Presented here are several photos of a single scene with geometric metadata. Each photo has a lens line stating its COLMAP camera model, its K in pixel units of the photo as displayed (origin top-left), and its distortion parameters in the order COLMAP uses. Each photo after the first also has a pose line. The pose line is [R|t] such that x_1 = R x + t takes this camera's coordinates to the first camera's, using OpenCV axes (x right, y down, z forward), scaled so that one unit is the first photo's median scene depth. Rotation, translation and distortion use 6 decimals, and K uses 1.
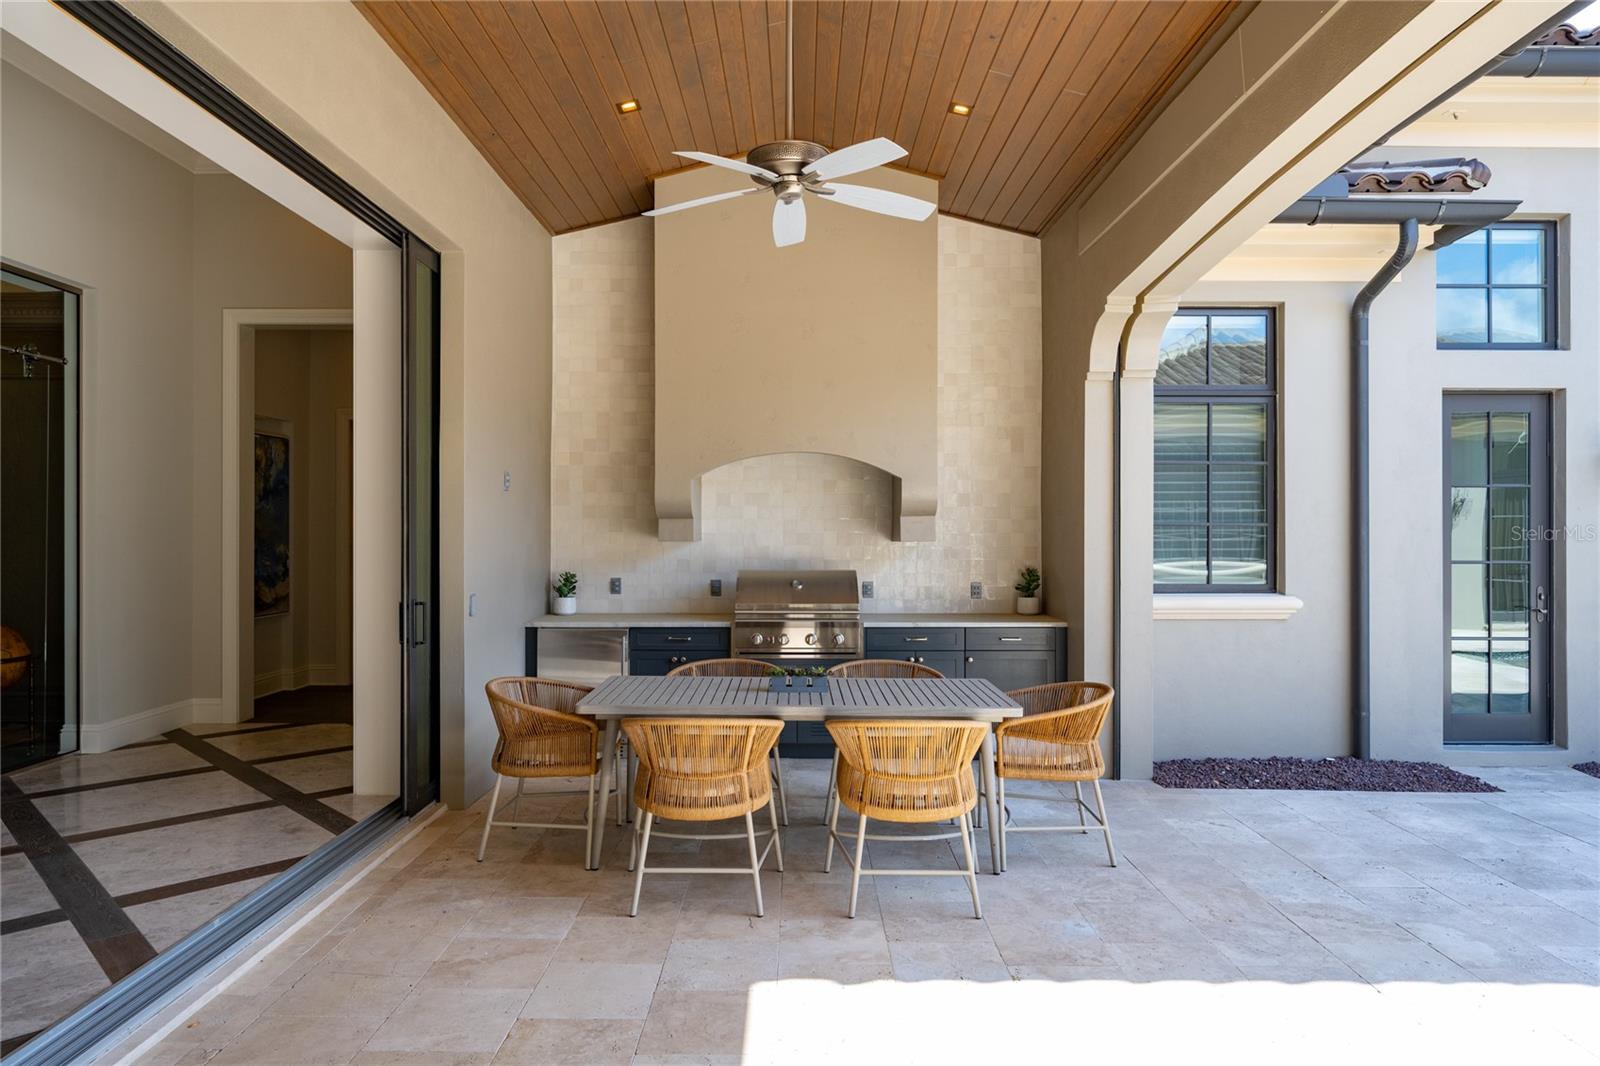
lens RADIAL K [[999.1, 0, 800.0], [0, 999.1, 533.0], [0, 0, 1]] dist [0.000086, 0.000973]
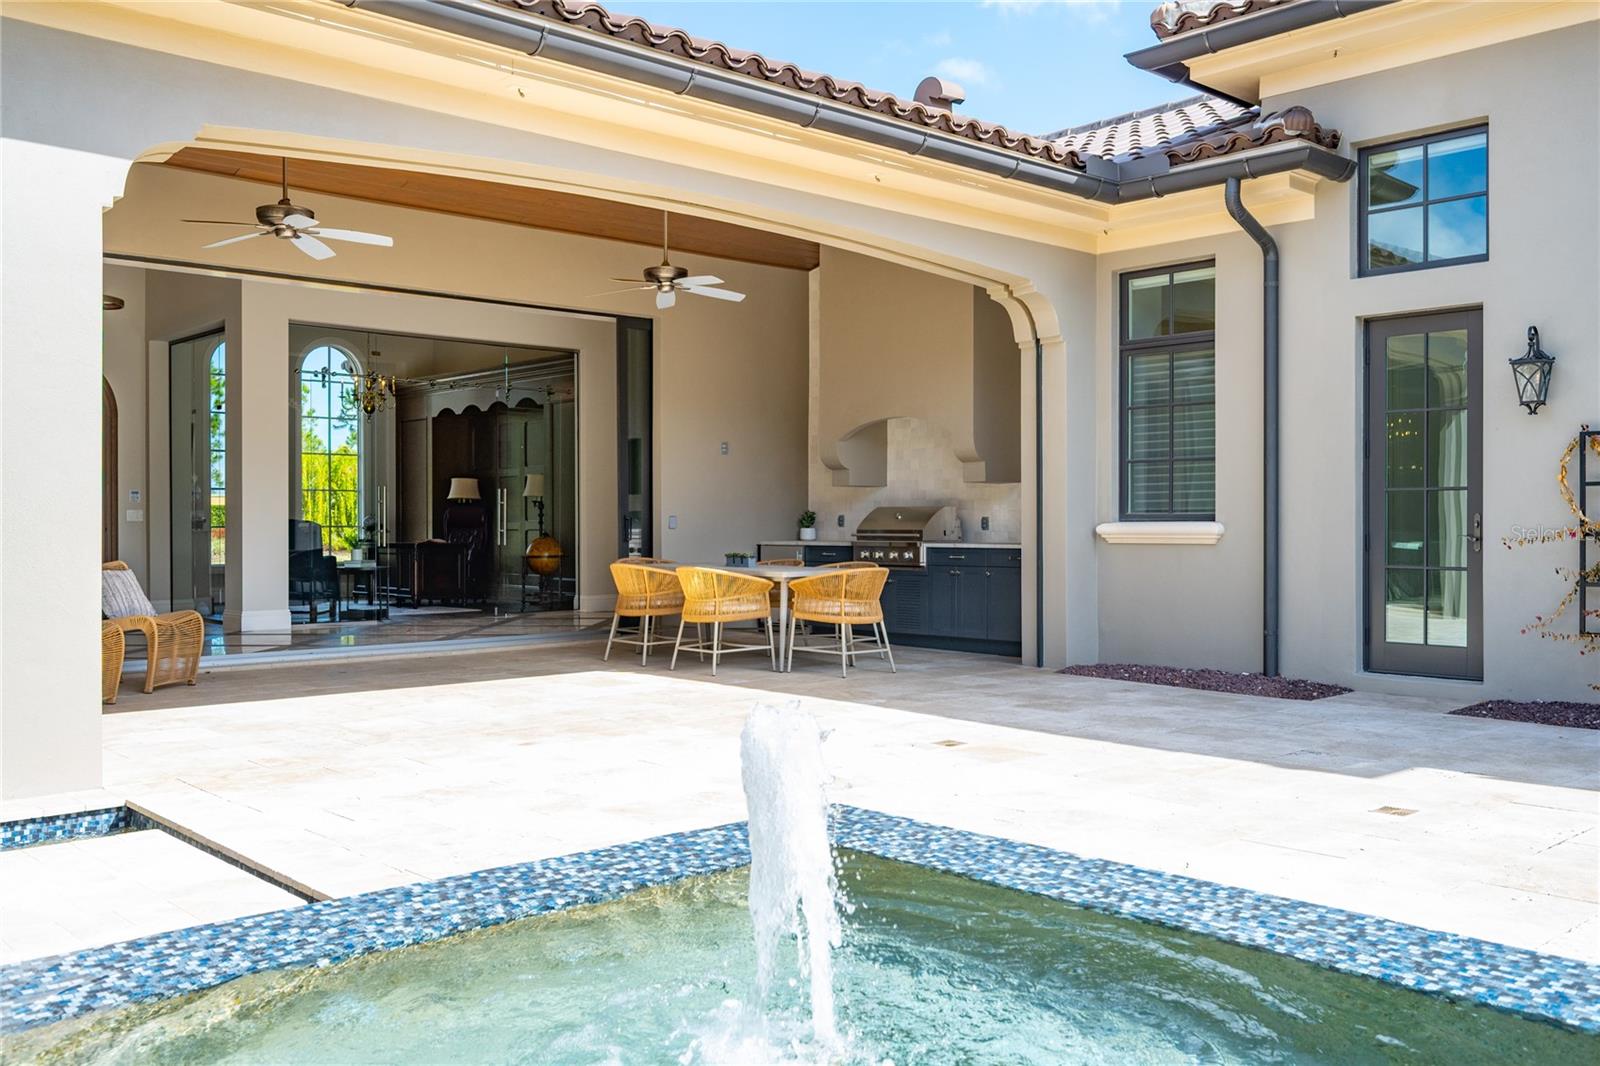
lens RADIAL K [[1378.4, 0, 800.0], [0, 1378.4, 533.0], [0, 0, 1]] dist [-0.003335, -0.002101]
pose [[0.680721, 0.001316, -0.732541, 1.278541], [0.003098, 0.999984, 0.004675, 0.066251], [0.732536, -0.005451, 0.680707, -0.364615]]
